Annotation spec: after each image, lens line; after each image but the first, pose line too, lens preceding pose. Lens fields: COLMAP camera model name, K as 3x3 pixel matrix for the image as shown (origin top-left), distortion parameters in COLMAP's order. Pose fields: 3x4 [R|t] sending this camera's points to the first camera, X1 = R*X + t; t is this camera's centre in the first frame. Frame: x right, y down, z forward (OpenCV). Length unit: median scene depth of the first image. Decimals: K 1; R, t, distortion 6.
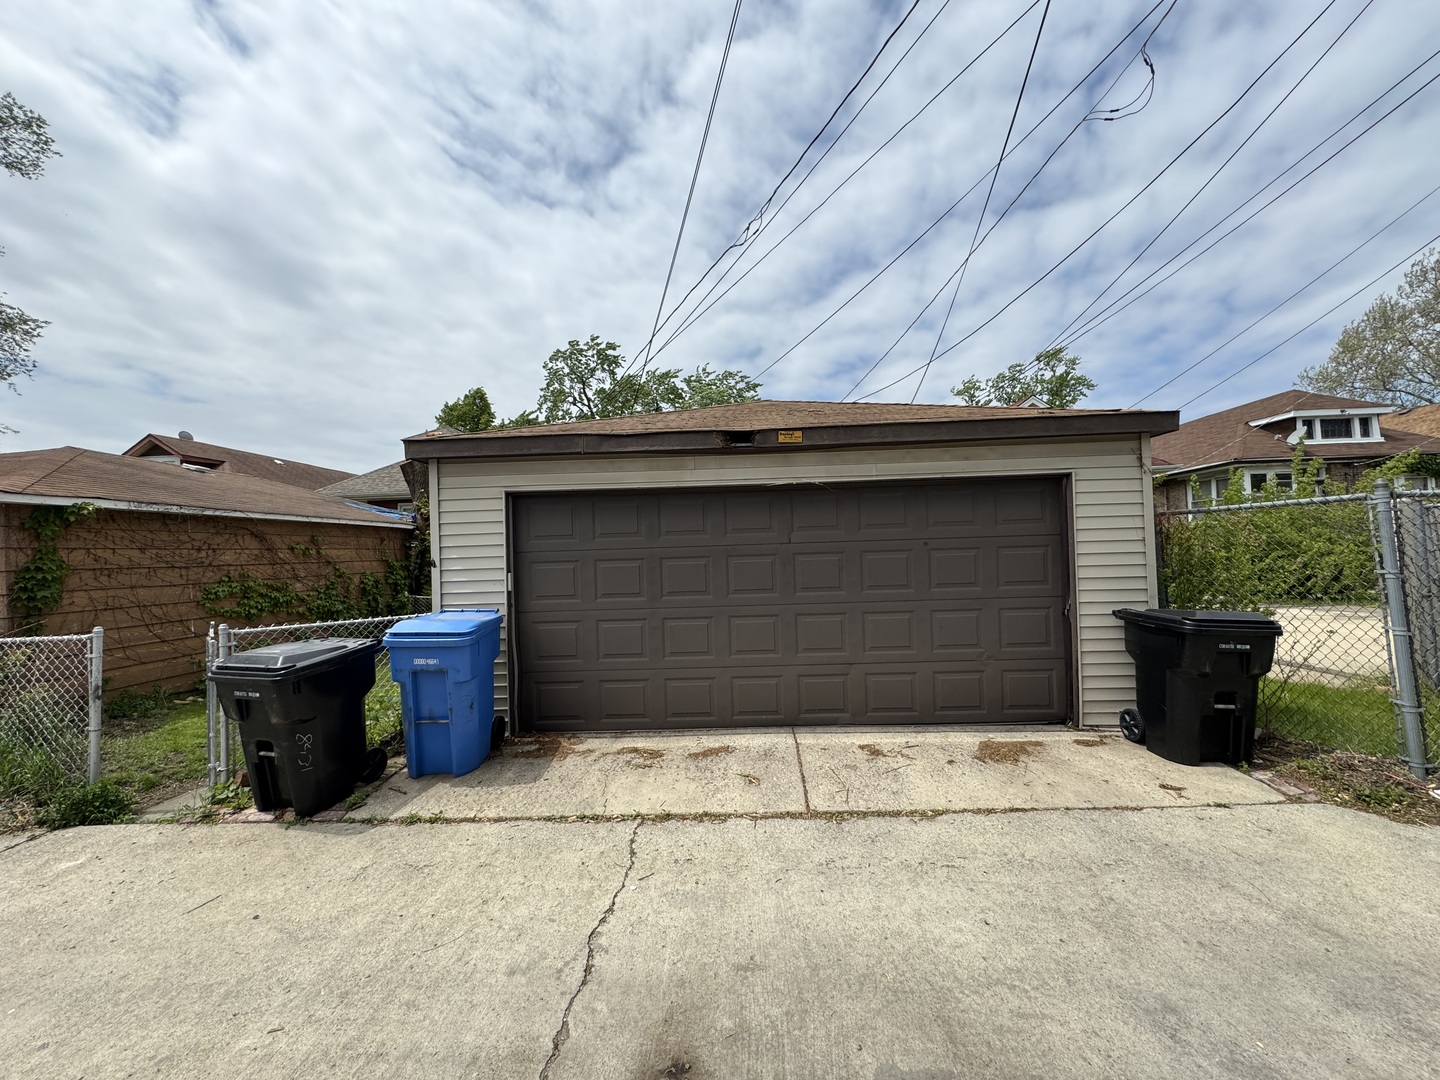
lens RADIAL K [[575.0, 0, 717.9], [0, 575.0, 536.2], [0, 0, 1]] dist [-0.000452, -0.000033]
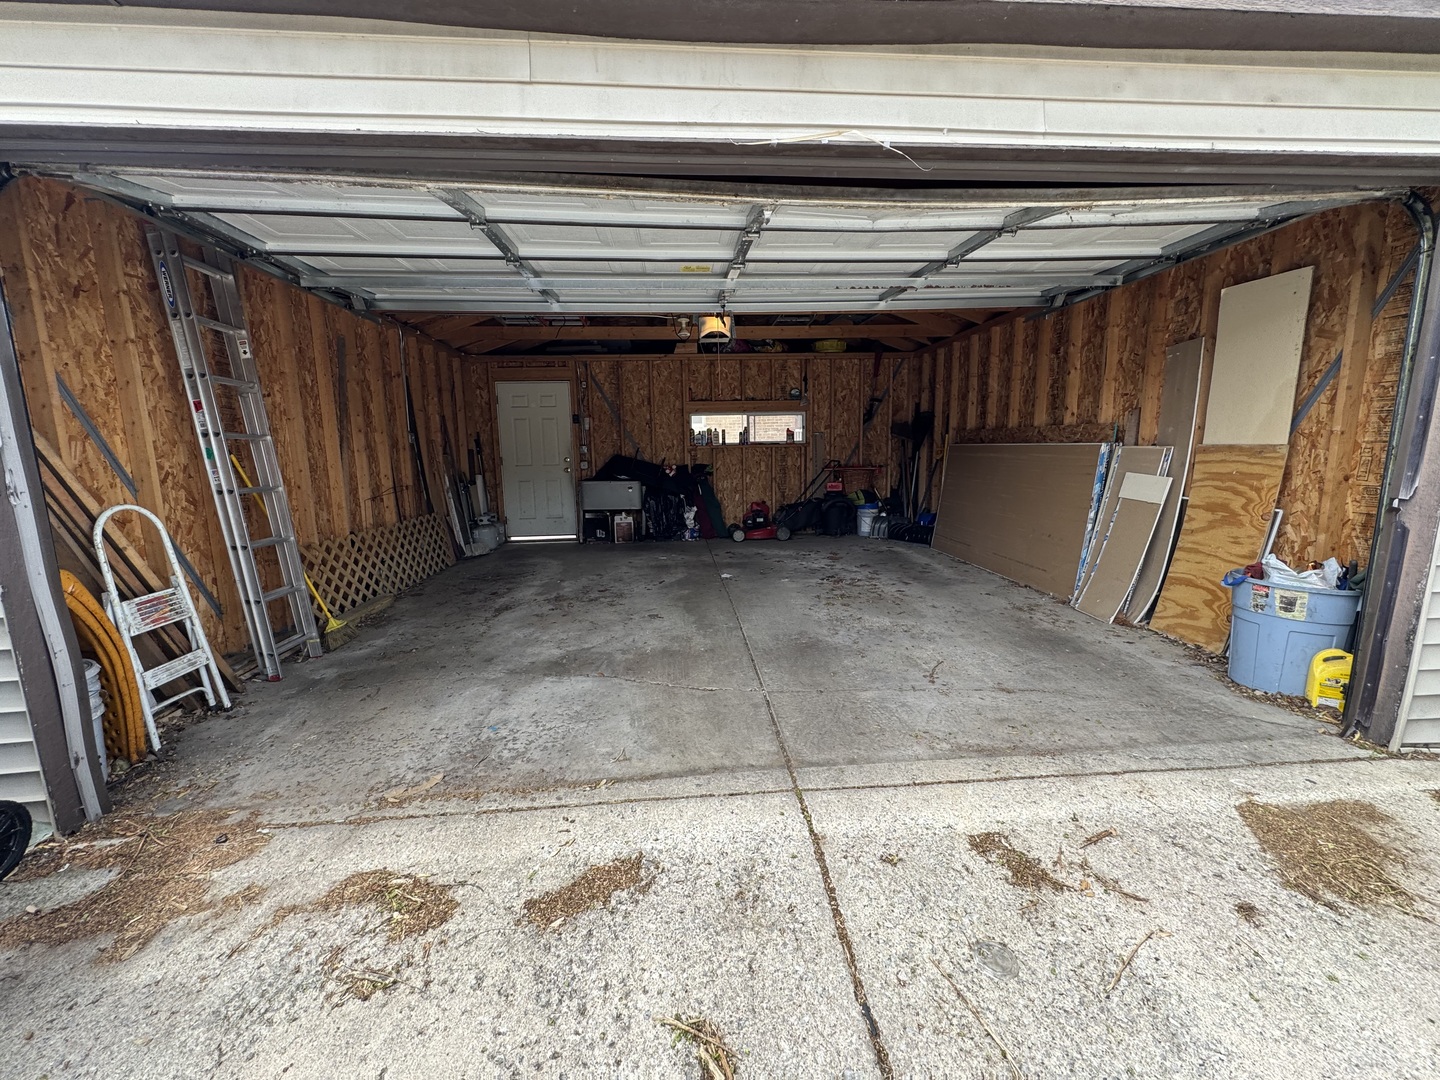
lens RADIAL K [[575.0, 0, 722.6], [0, 575.0, 540.6], [0, 0, 1]] dist [-0.000452, -0.000033]
pose [[0.992023, -0.010218, 0.125640, 0.027387], [-0.013022, 0.983070, 0.182770, 0.089749], [-0.125381, -0.182948, 0.975095, 0.670571]]
